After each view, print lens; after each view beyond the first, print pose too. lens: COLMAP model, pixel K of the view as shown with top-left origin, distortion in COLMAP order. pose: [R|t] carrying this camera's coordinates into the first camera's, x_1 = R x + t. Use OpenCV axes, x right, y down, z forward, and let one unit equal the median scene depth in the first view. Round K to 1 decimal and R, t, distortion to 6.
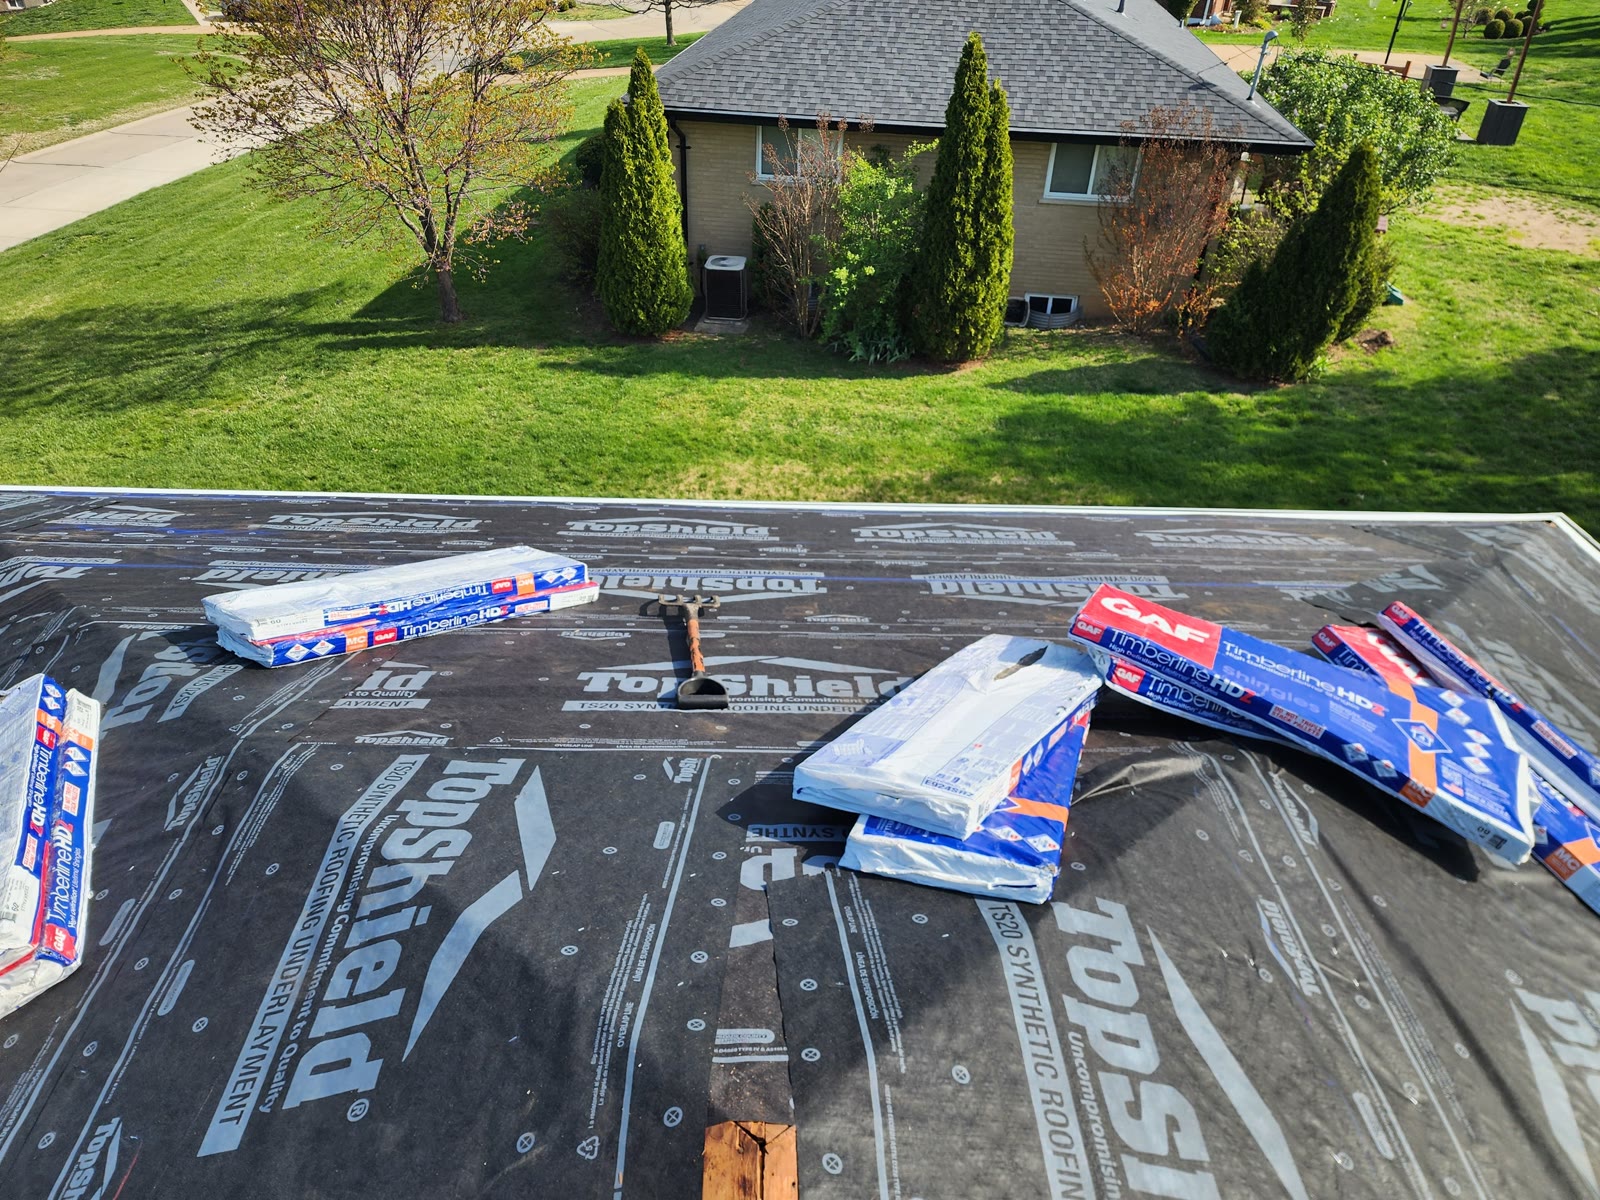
lens RADIAL K [[1079.5, 0, 736.9], [0, 1079.5, 599.1], [0, 0, 1]] dist [0.066653, -0.078553]
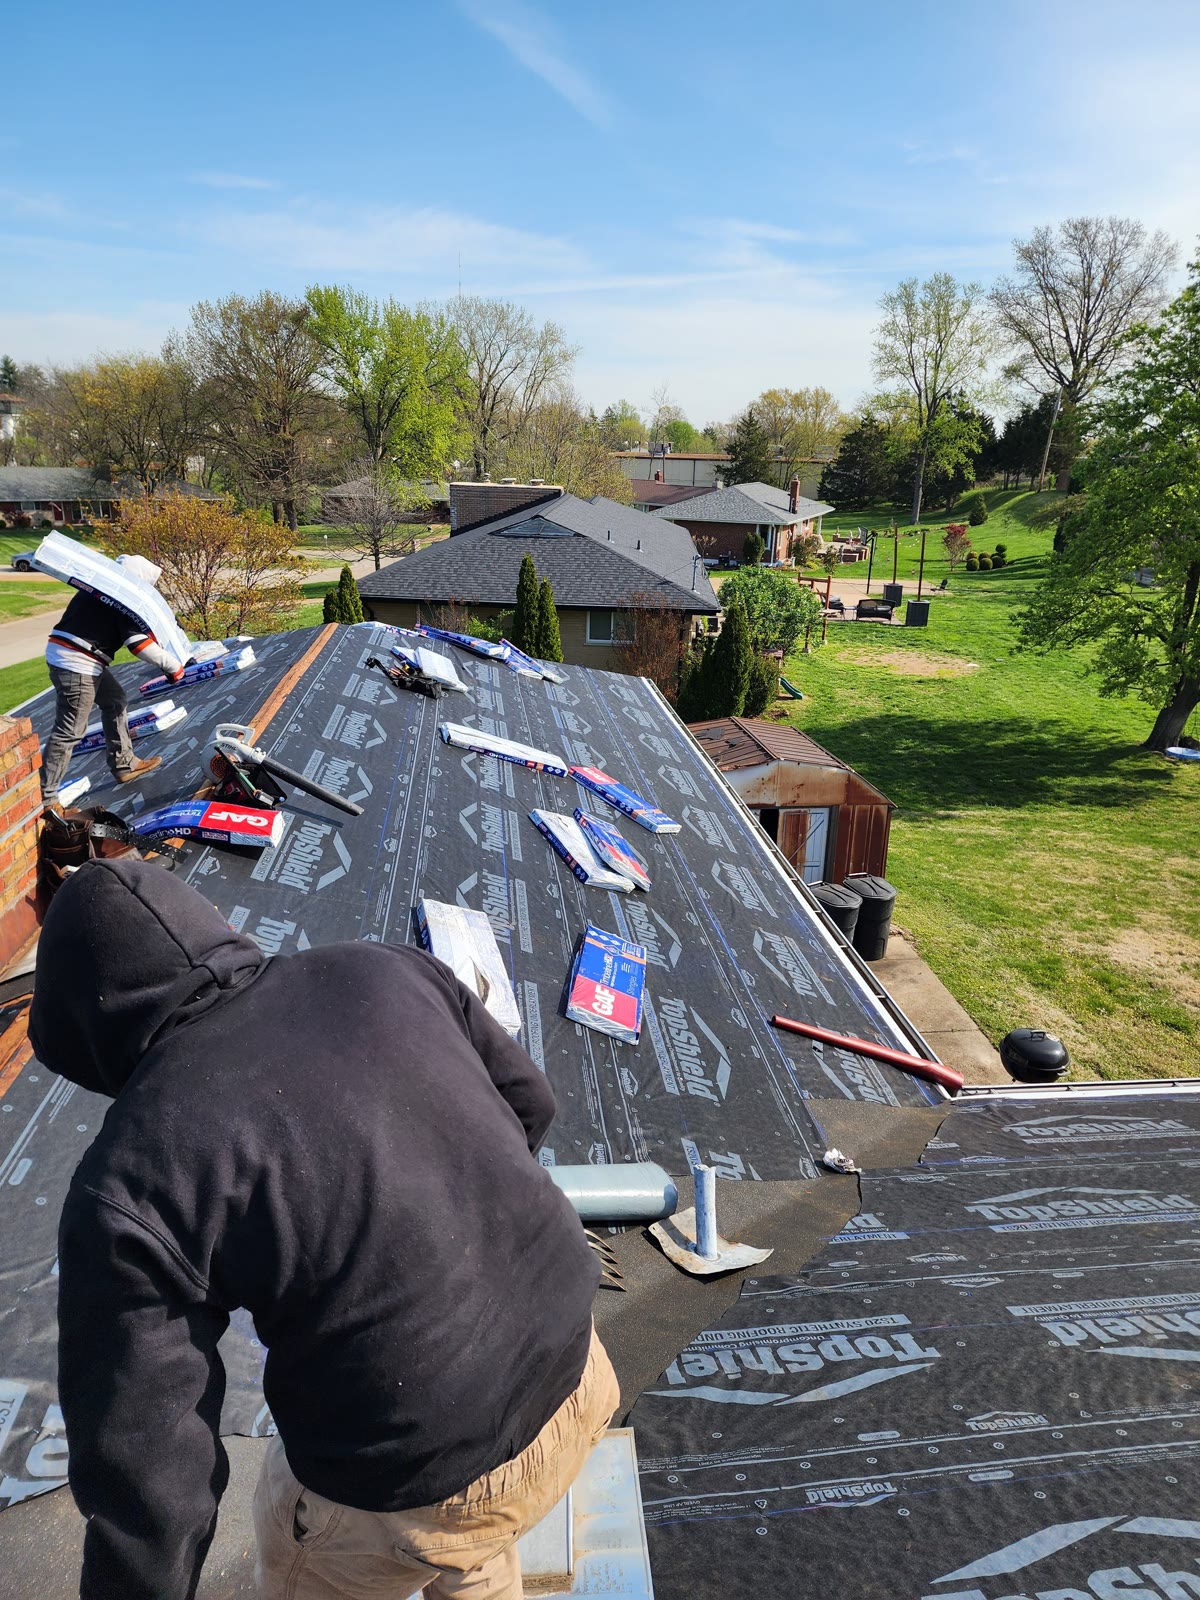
lens RADIAL K [[1079.5, 0, 600.0], [0, 1079.5, 800.0], [0, 0, 1]] dist [0.066653, -0.078553]
pose [[0.991583, -0.033904, 0.124952, 0.082113], [0.067973, 0.957723, -0.279547, 0.356930], [-0.110192, 0.285688, 0.951967, -0.569623]]
